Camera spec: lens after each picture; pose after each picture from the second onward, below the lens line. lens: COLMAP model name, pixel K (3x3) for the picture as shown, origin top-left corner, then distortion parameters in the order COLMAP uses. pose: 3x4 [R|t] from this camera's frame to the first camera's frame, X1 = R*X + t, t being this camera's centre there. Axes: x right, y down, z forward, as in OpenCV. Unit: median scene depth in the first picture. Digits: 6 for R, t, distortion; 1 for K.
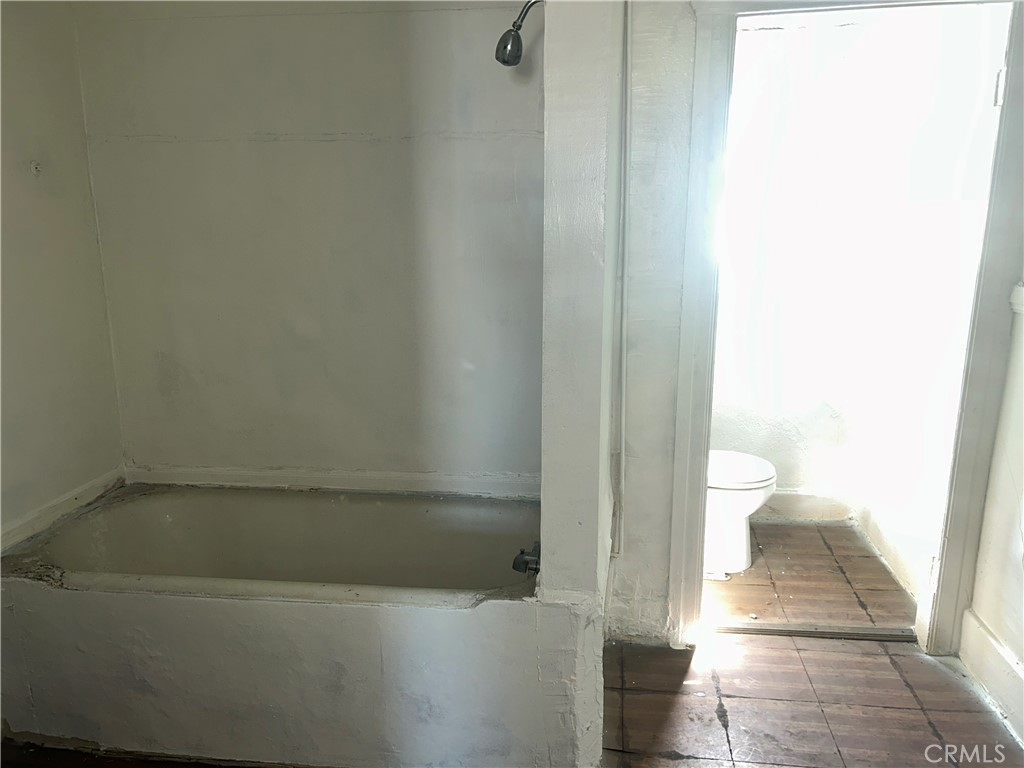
lens RADIAL K [[766.4, 0, 516.6], [0, 766.4, 381.8], [0, 0, 1]] dist [0.053213, -0.062632]
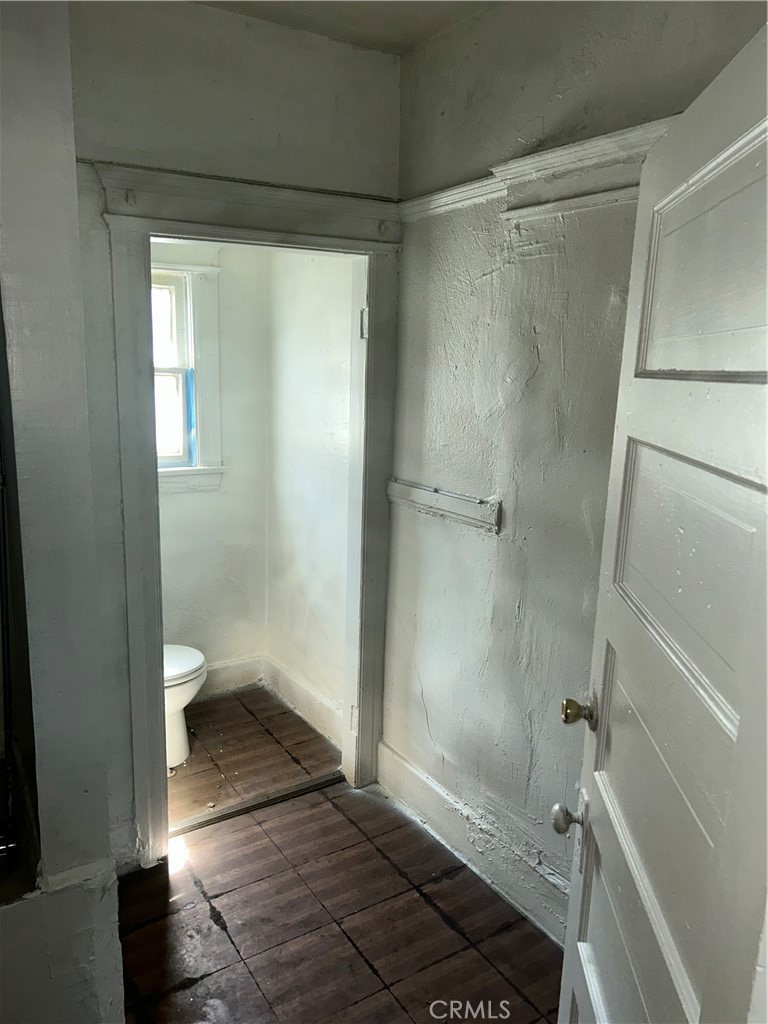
lens RADIAL K [[766.4, 0, 383.4], [0, 766.4, 517.3], [0, 0, 1]] dist [0.053213, -0.062632]
pose [[0.765220, -0.106053, 0.634973, -0.148013], [0.110432, 0.993341, 0.032823, -0.097713], [-0.634226, 0.045005, 0.771836, 0.041954]]
